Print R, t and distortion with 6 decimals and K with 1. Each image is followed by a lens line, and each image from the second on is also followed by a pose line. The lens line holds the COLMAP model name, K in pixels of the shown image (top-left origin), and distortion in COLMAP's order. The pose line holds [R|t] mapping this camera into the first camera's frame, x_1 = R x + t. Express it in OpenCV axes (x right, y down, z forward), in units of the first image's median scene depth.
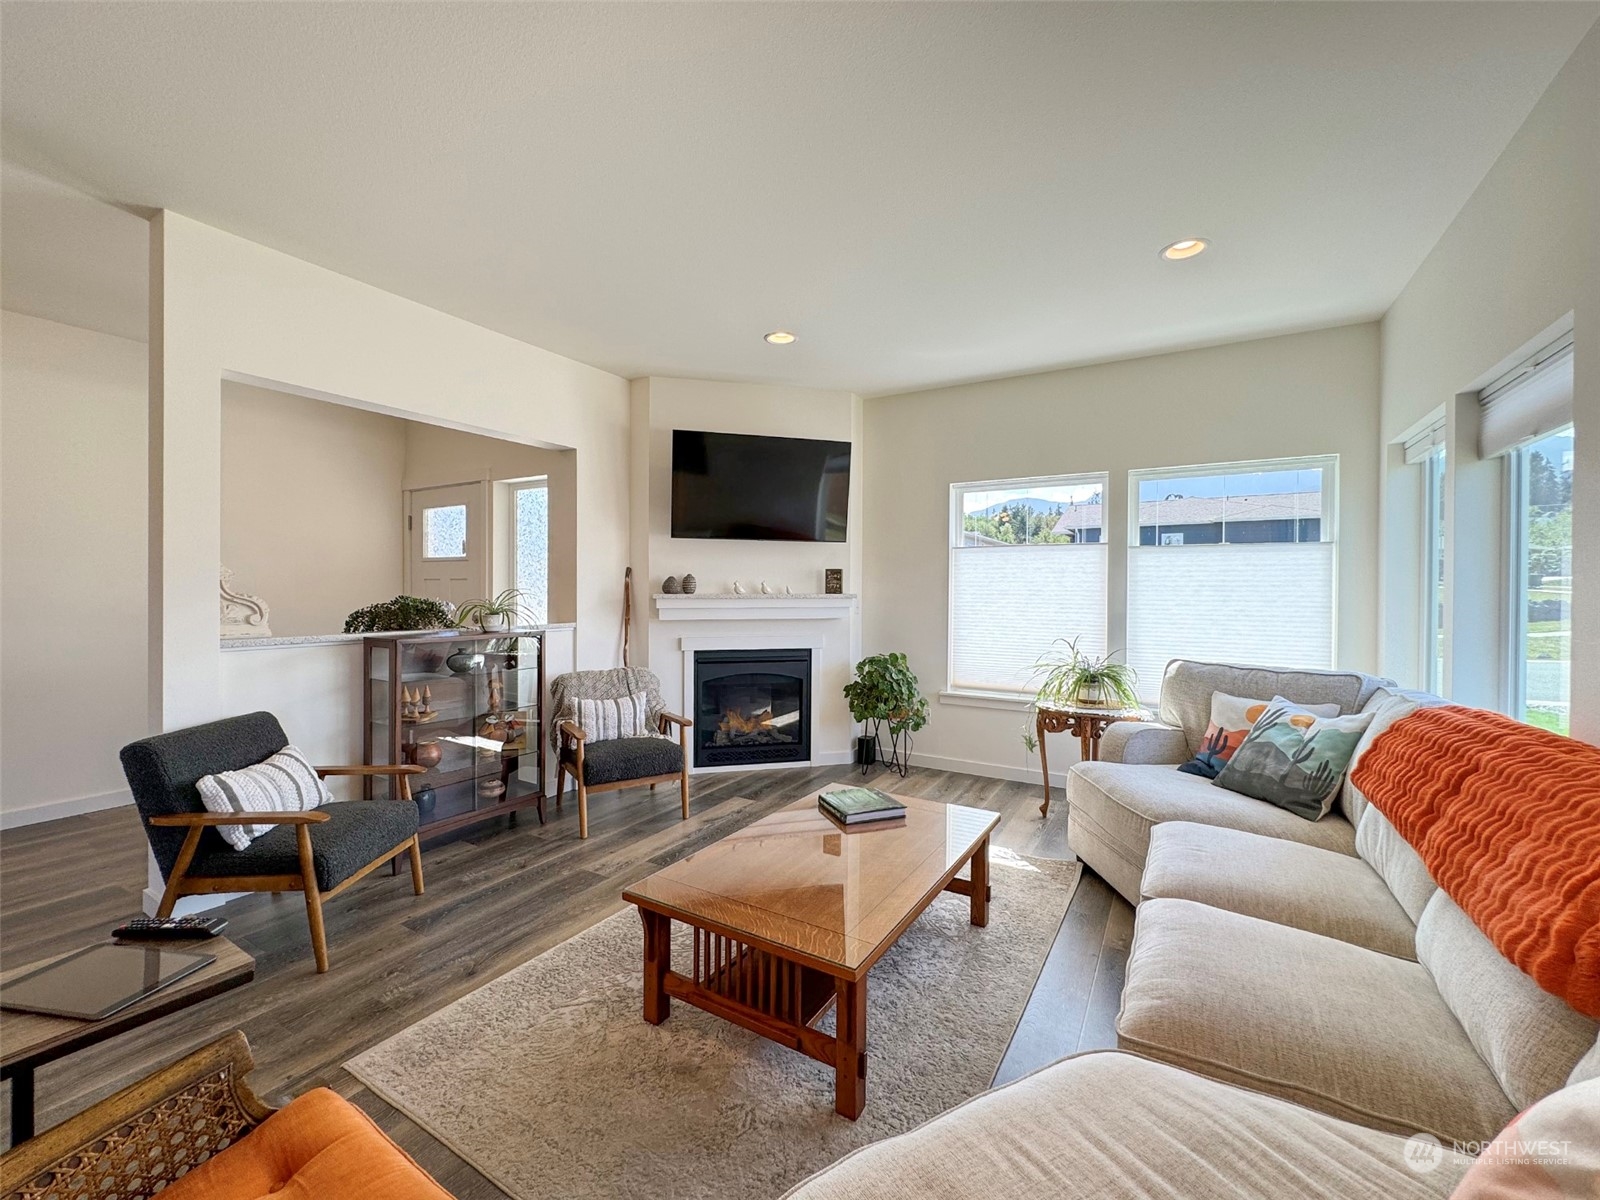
lens RADIAL K [[634.4, 0, 800.5], [0, 634.4, 594.0], [0, 0, 1]] dist [-0.010772, 0.002952]
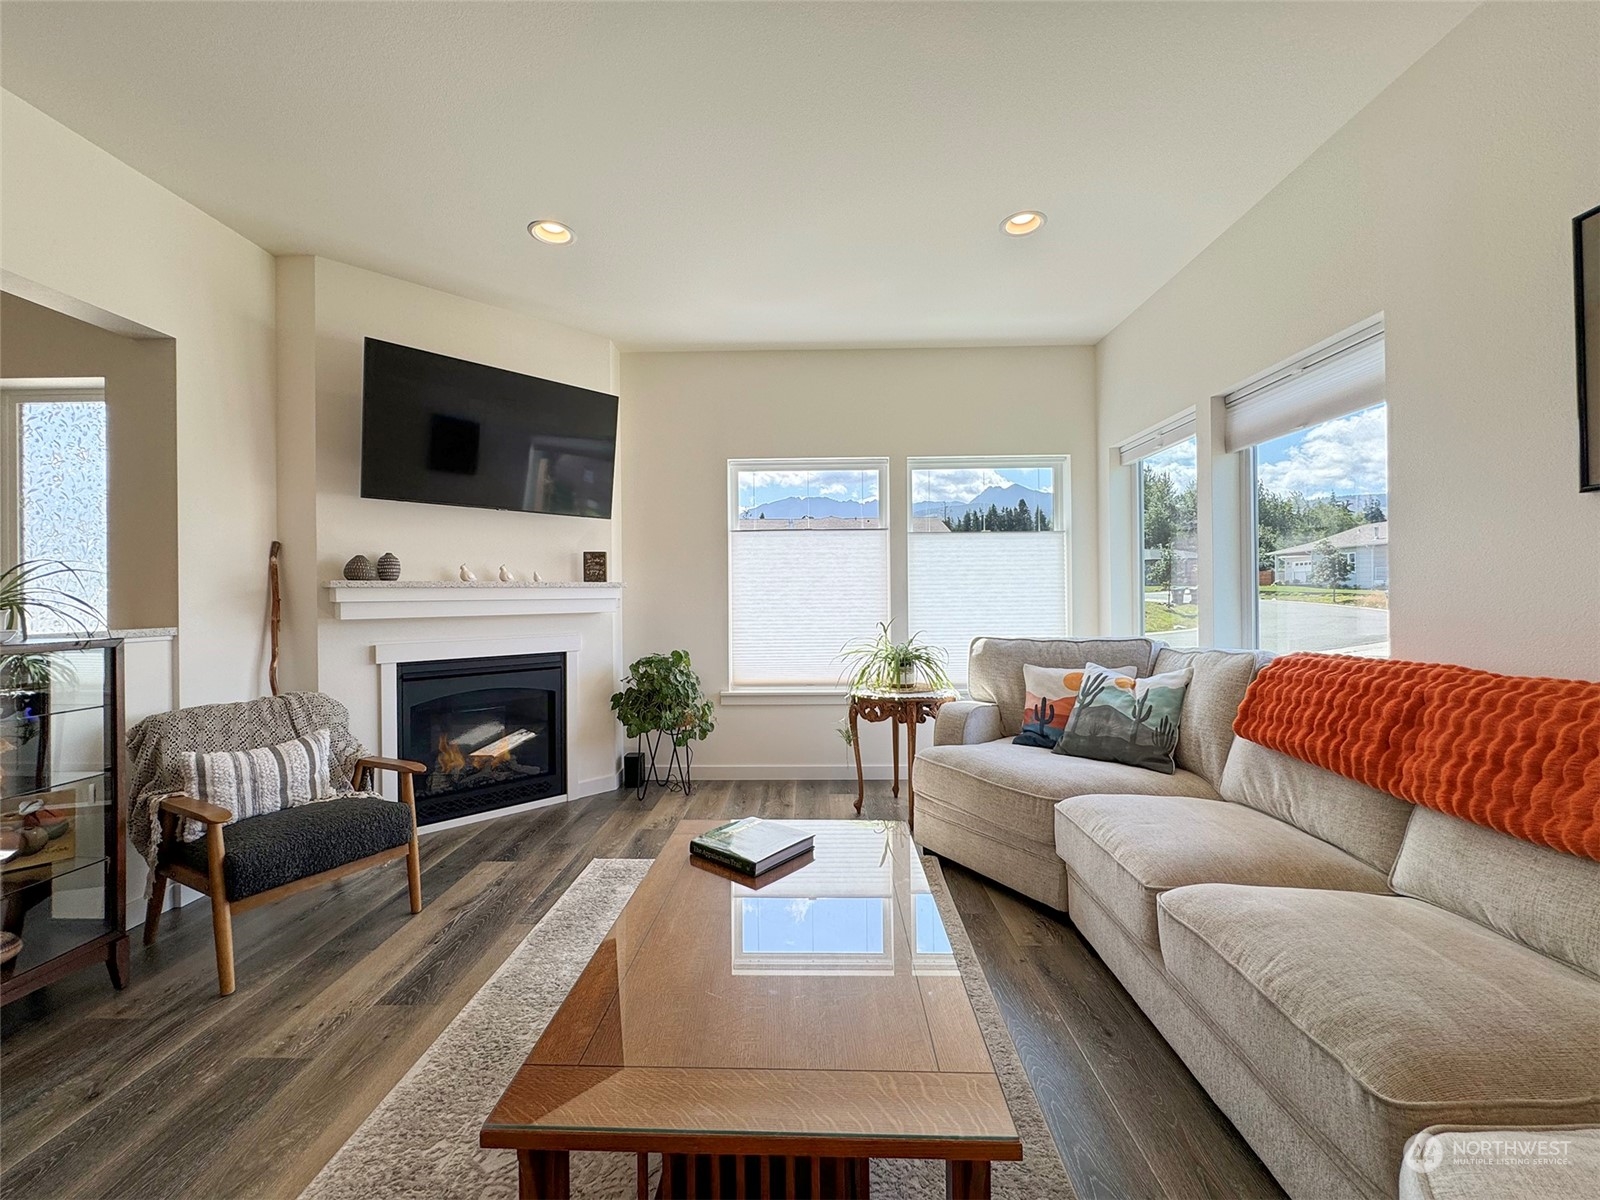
lens RADIAL K [[634.4, 0, 800.5], [0, 634.4, 594.0], [0, 0, 1]] dist [-0.010772, 0.002952]
pose [[0.875503, -0.012555, 0.483050, -0.133643], [0.017823, 0.999821, -0.006317, 0.029883], [-0.482885, 0.014140, 0.875570, 0.205347]]
